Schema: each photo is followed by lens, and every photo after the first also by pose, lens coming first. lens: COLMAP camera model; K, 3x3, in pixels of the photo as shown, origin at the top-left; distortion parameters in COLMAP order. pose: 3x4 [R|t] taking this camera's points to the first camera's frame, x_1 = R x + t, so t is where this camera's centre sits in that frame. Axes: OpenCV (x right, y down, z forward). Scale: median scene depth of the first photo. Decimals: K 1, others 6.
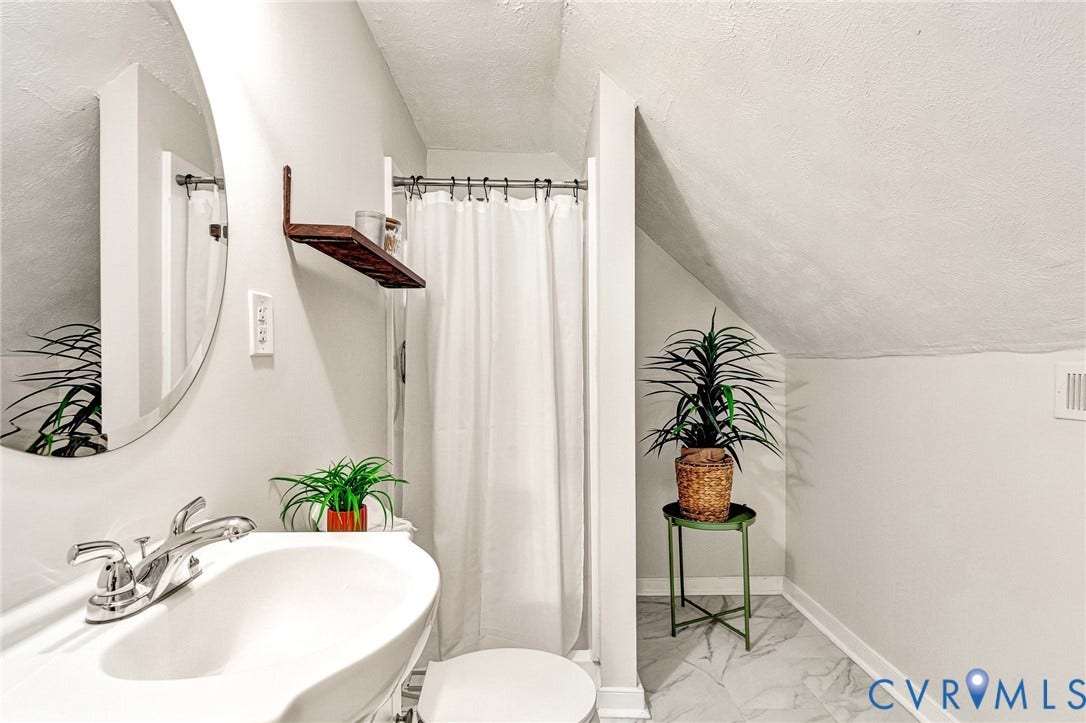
lens RADIAL K [[524.3, 0, 535.5], [0, 524.3, 362.4], [0, 0, 1]] dist [0.021121, -0.001888]
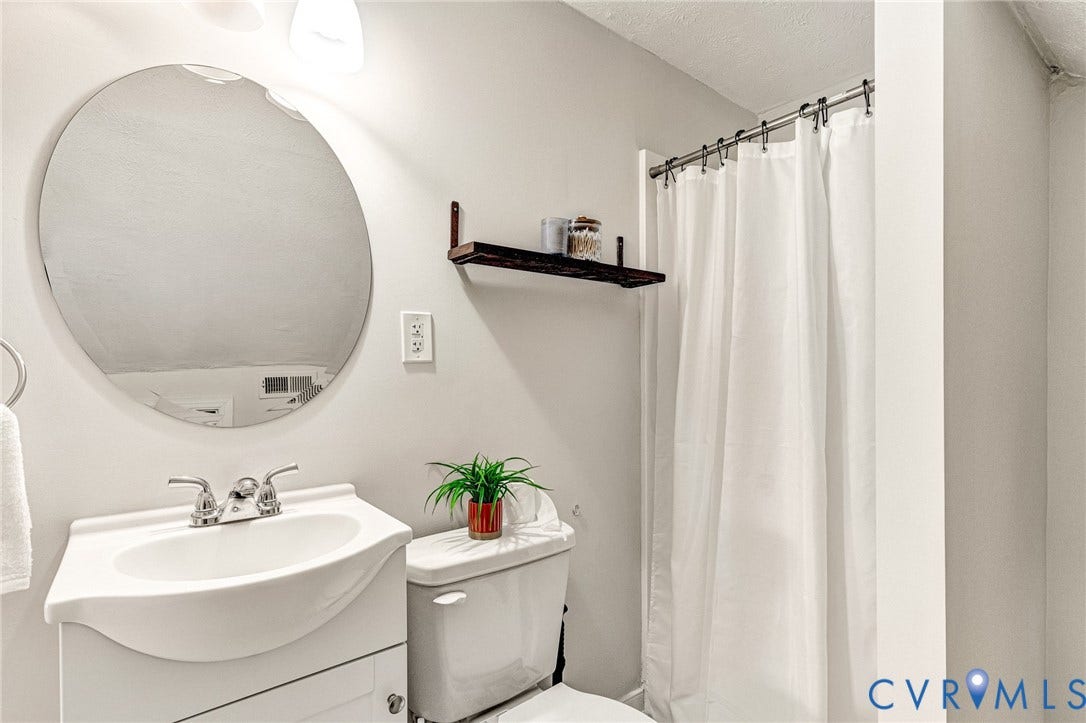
lens RADIAL K [[524.3, 0, 543.6], [0, 524.3, 370.9], [0, 0, 1]] dist [0.021121, -0.001888]
pose [[0.596206, -0.014949, -0.802693, 0.386803], [0.017862, 0.999826, -0.005353, 0.011240], [0.802633, -0.011146, 0.596369, 0.297575]]
